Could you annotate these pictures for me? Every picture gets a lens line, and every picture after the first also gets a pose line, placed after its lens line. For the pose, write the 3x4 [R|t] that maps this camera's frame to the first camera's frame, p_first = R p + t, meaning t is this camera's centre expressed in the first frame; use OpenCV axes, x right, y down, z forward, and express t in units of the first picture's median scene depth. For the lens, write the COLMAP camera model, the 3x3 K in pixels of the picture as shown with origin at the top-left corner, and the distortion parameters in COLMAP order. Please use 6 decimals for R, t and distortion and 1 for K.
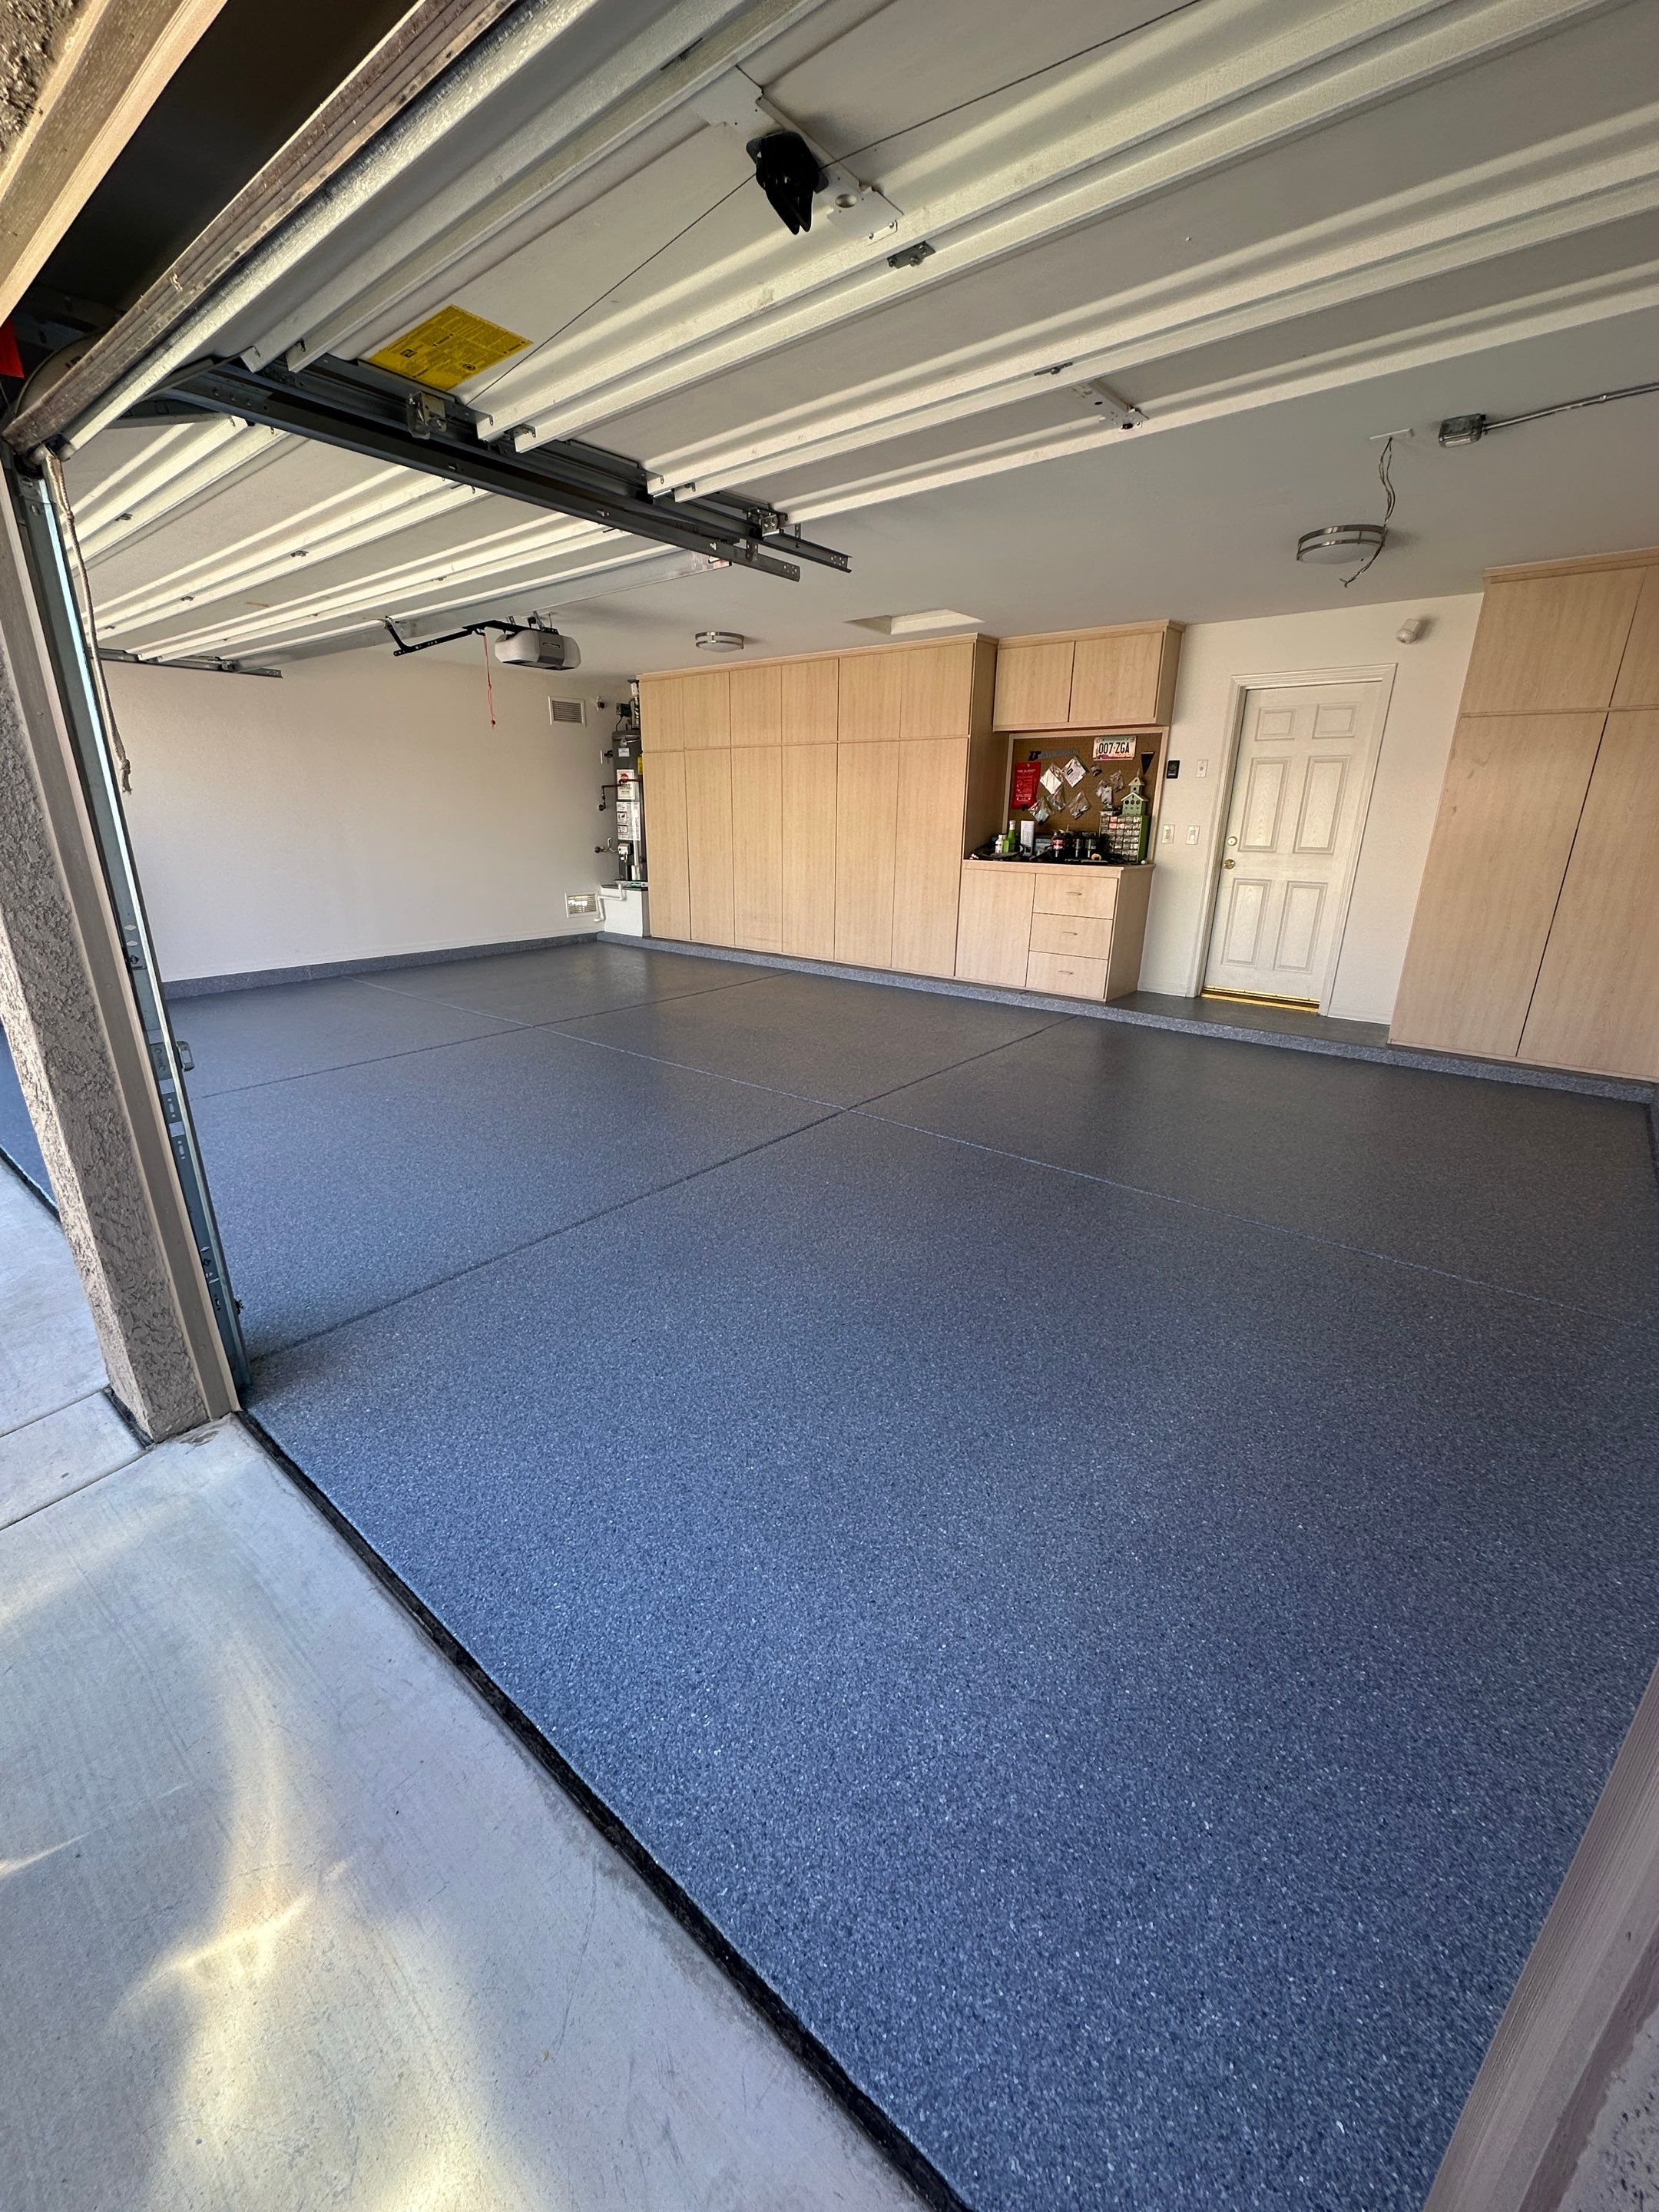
lens RADIAL K [[880.2, 0, 830.3], [0, 880.2, 1105.4], [0, 0, 1]] dist [-0.004173, 0.000909]
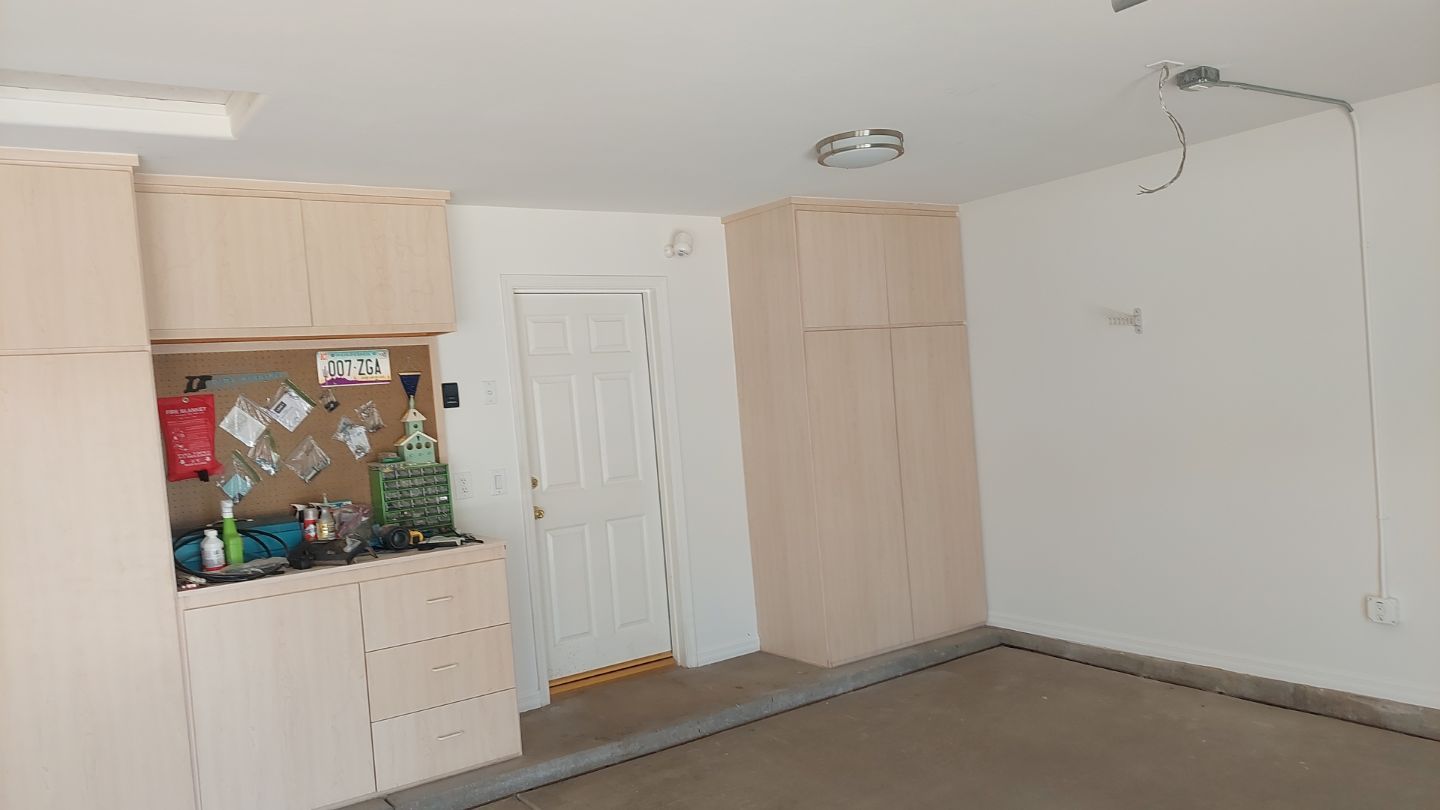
lens RADIAL K [[1035.1, 0, 733.5], [0, 1035.1, 433.5], [0, 0, 1]] dist [0.053342, -0.042060]
pose [[0.265838, -0.072787, 0.961266, -0.322043], [0.379970, 0.924333, -0.035090, -0.242985], [-0.885976, 0.374580, 0.273380, 0.596971]]
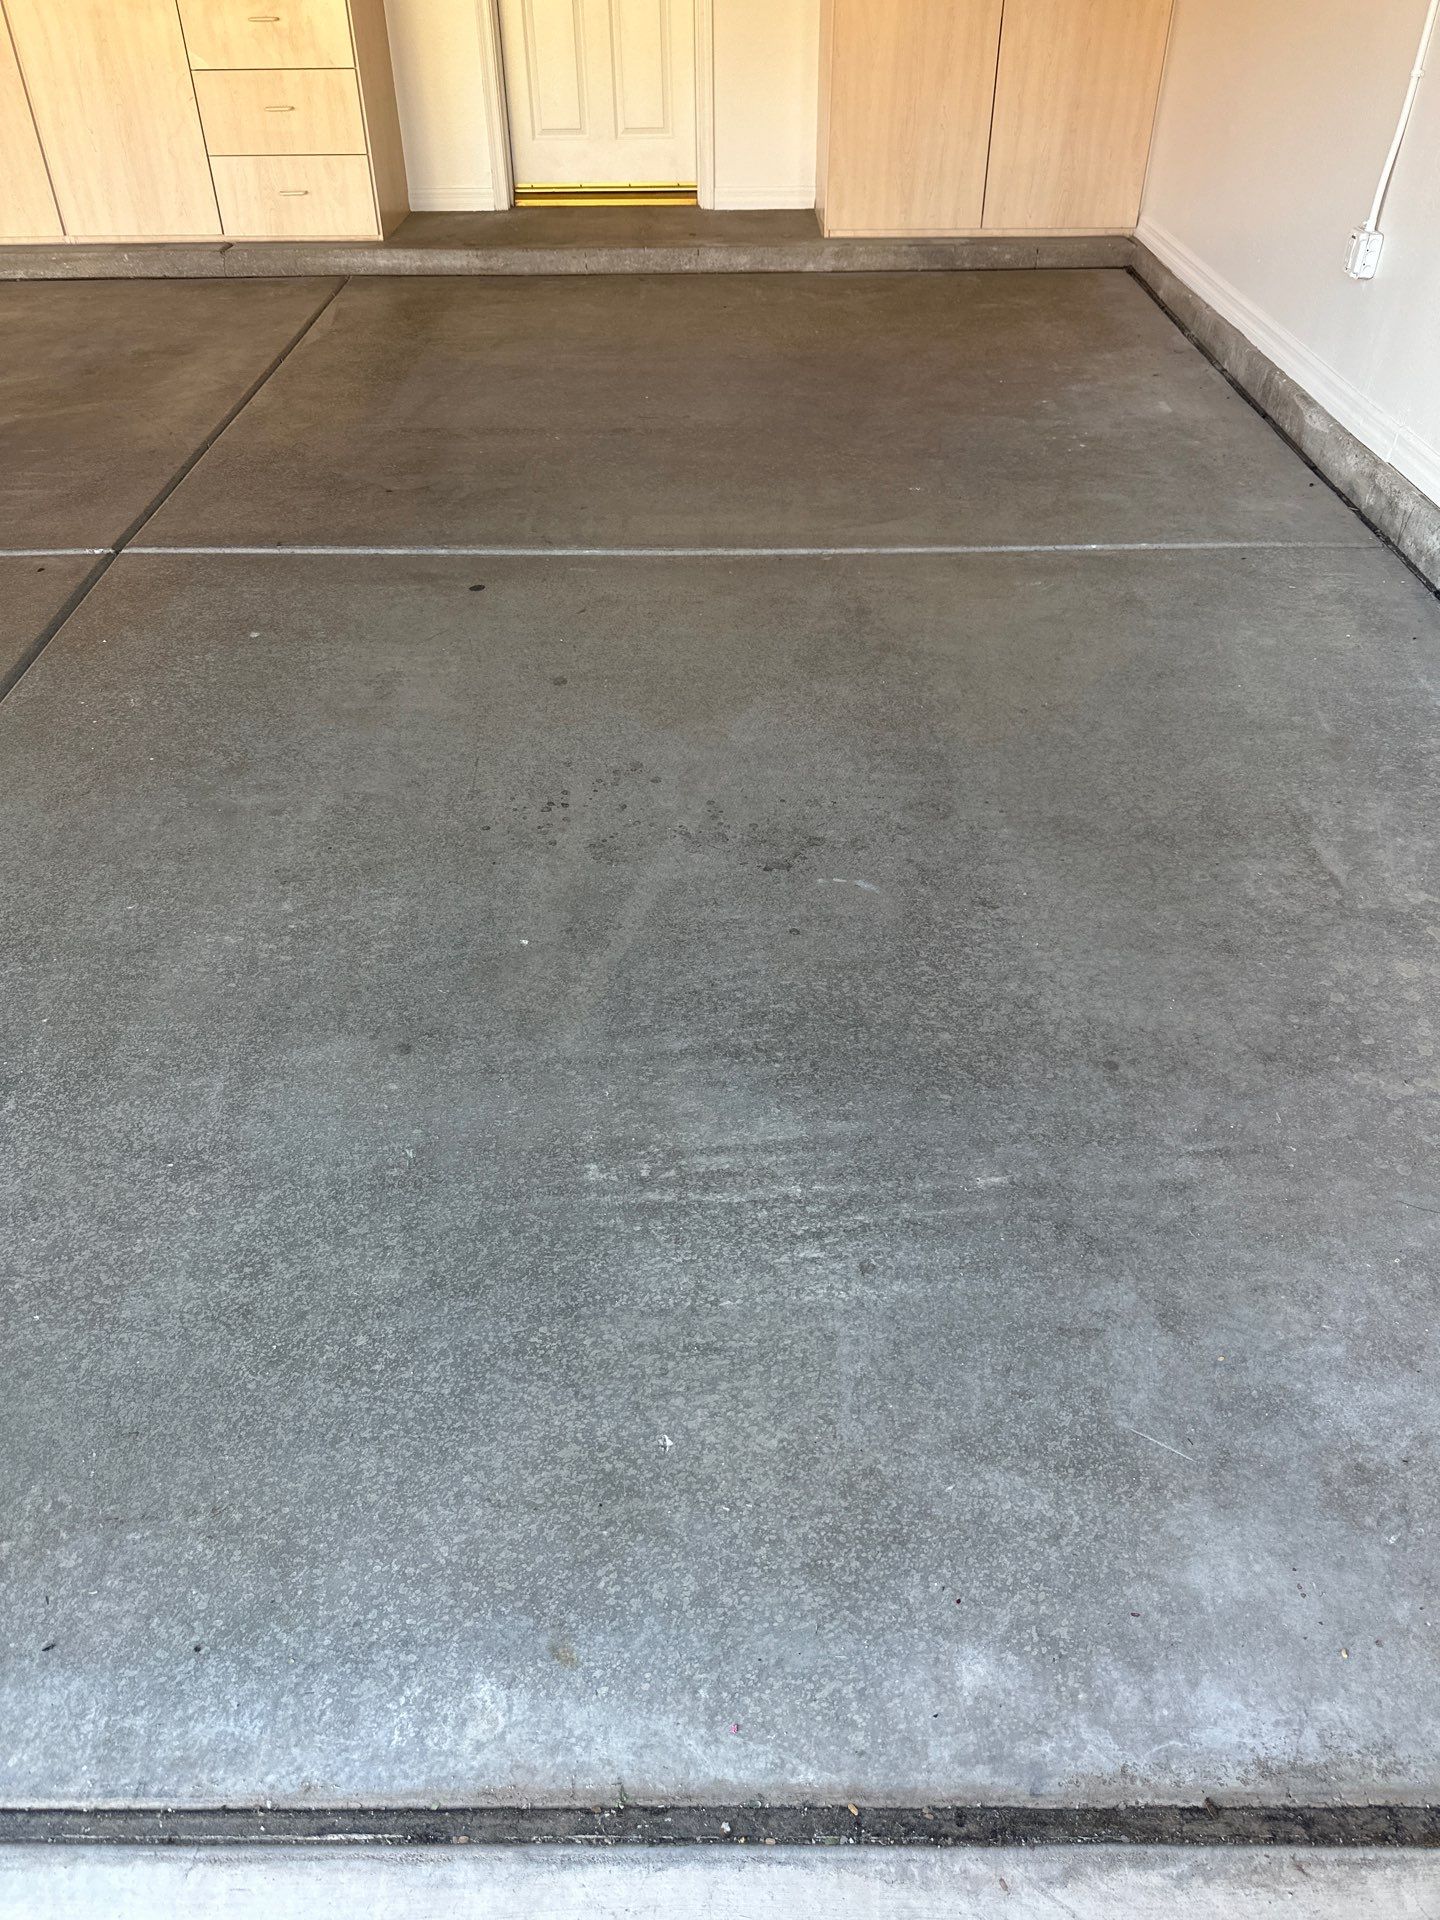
lens RADIAL K [[1373.9, 0, 719.9], [0, 1373.9, 950.0], [0, 0, 1]] dist [-0.012420, 0.005934]
pose [[0.773548, -0.408491, 0.484518, -0.125481], [0.217377, 0.889186, 0.402611, -0.021053], [-0.595290, -0.206116, 0.776625, 0.110835]]
